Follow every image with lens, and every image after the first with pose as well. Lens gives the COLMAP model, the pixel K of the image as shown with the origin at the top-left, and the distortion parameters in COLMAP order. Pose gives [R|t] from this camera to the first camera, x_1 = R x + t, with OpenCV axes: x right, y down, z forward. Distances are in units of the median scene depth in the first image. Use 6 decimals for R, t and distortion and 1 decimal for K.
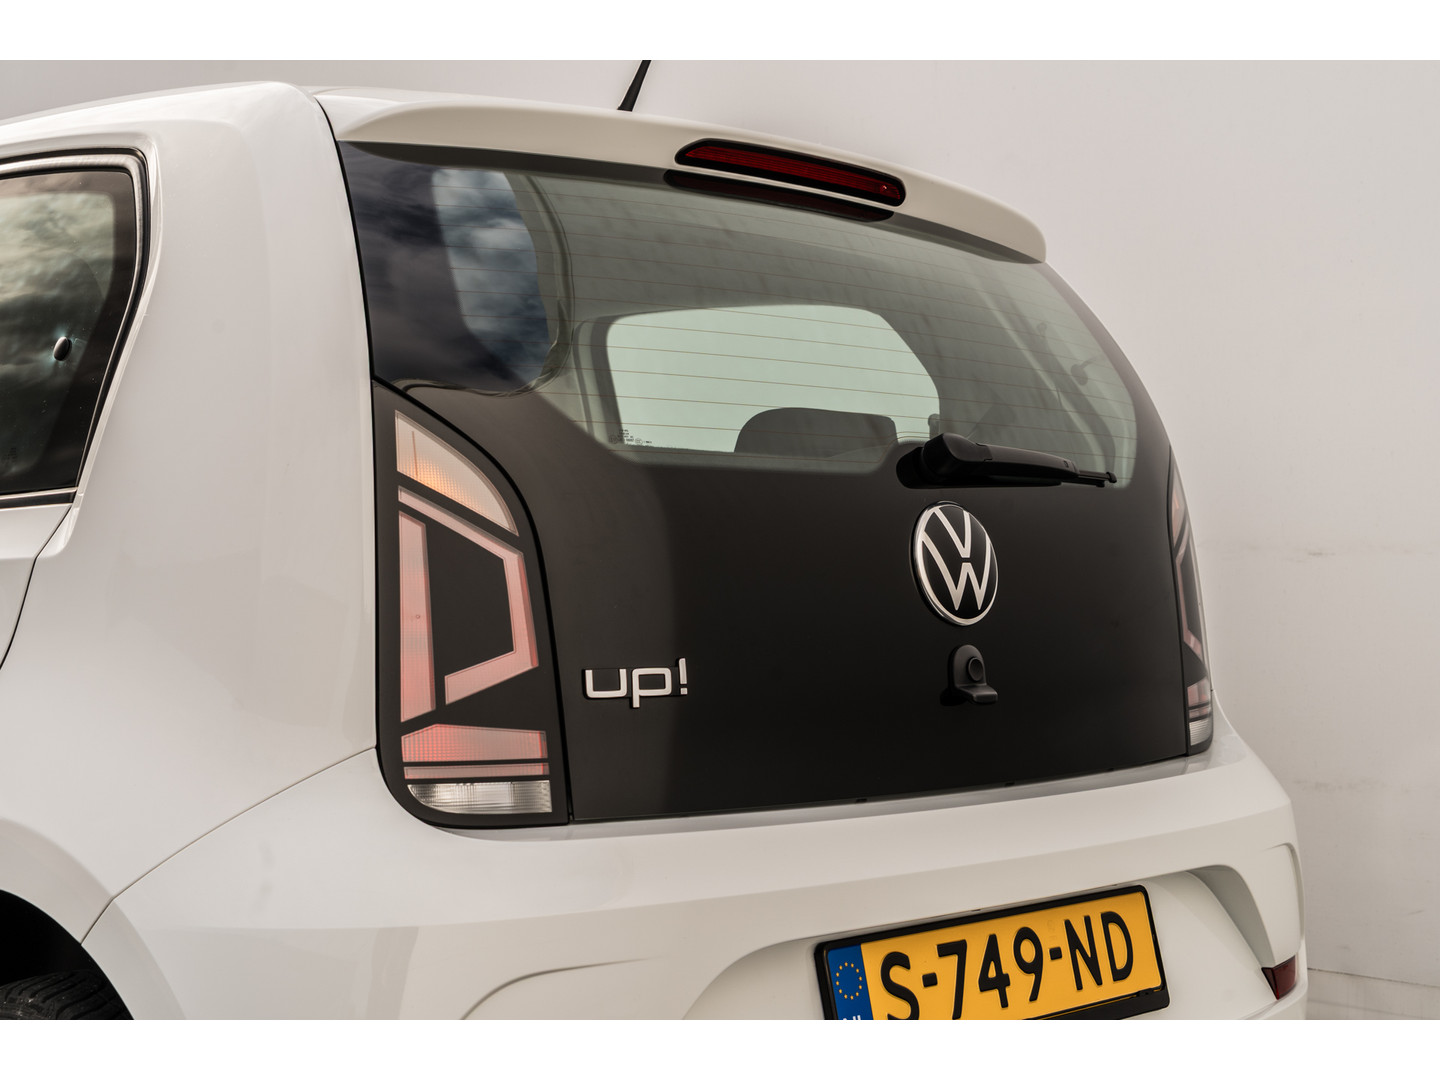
lens RADIAL K [[1994.9, 0, 719.5], [0, 1994.9, 602.2], [0, 0, 1]] dist [0.009481, 0.043941]
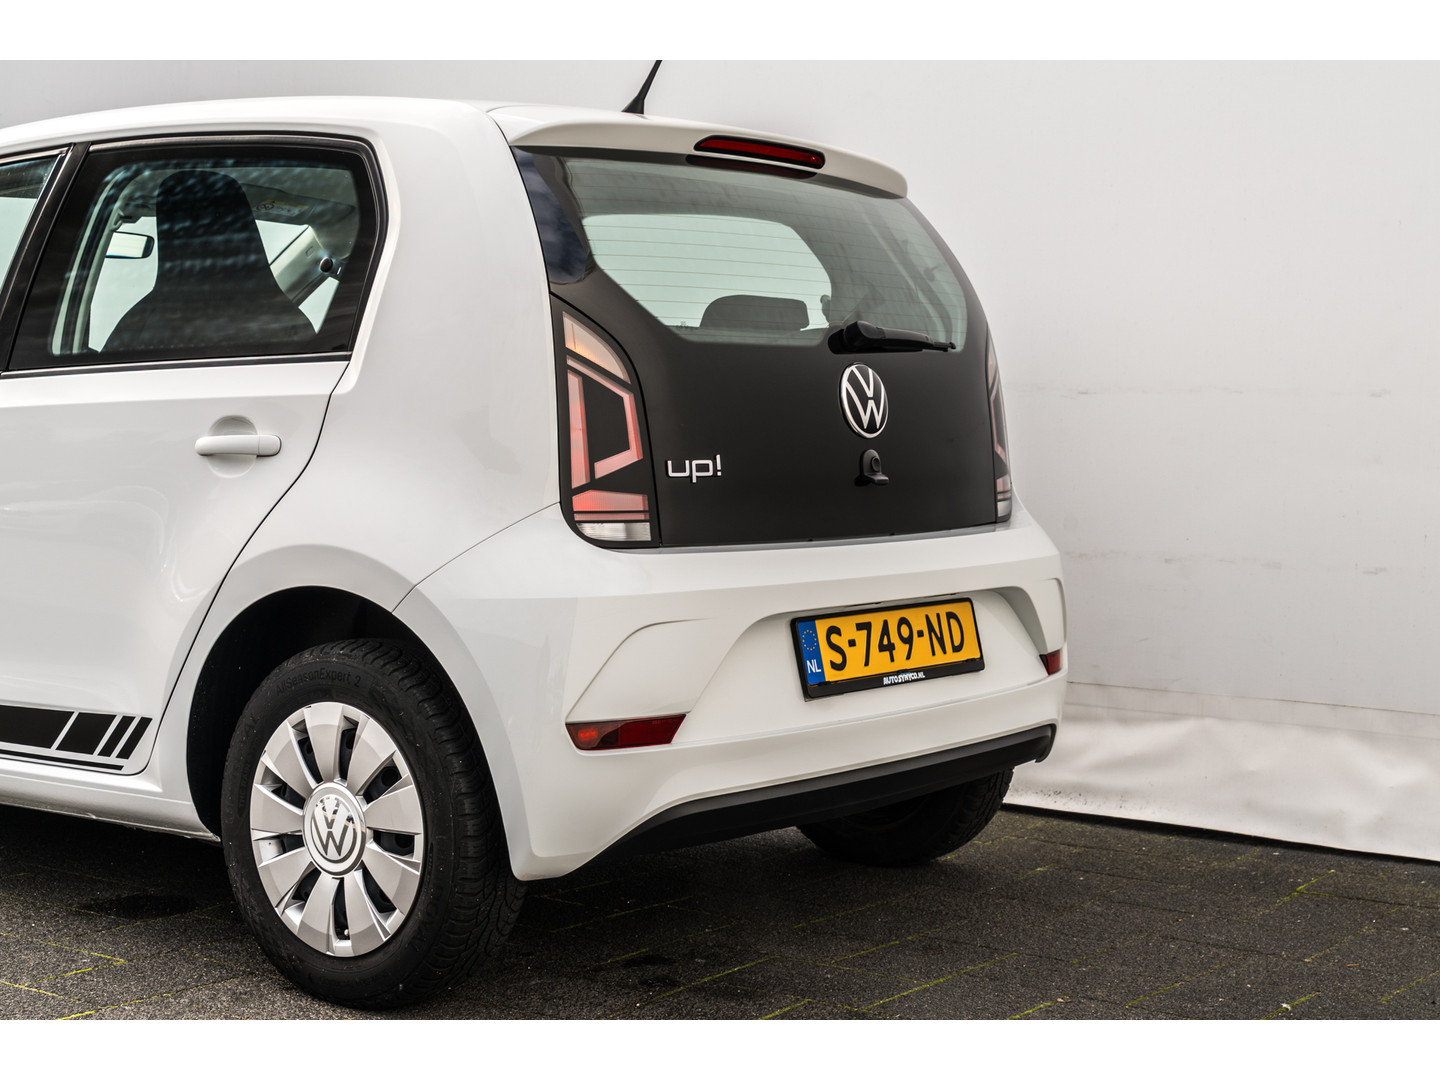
lens RADIAL K [[1994.9, 0, 719.5], [0, 1994.9, 602.2], [0, 0, 1]] dist [0.009481, 0.043941]
pose [[0.994600, -0.005245, 0.103652, -0.175556], [-0.003552, 0.996417, 0.084503, 0.008062], [-0.103724, -0.084415, 0.991017, -0.652266]]
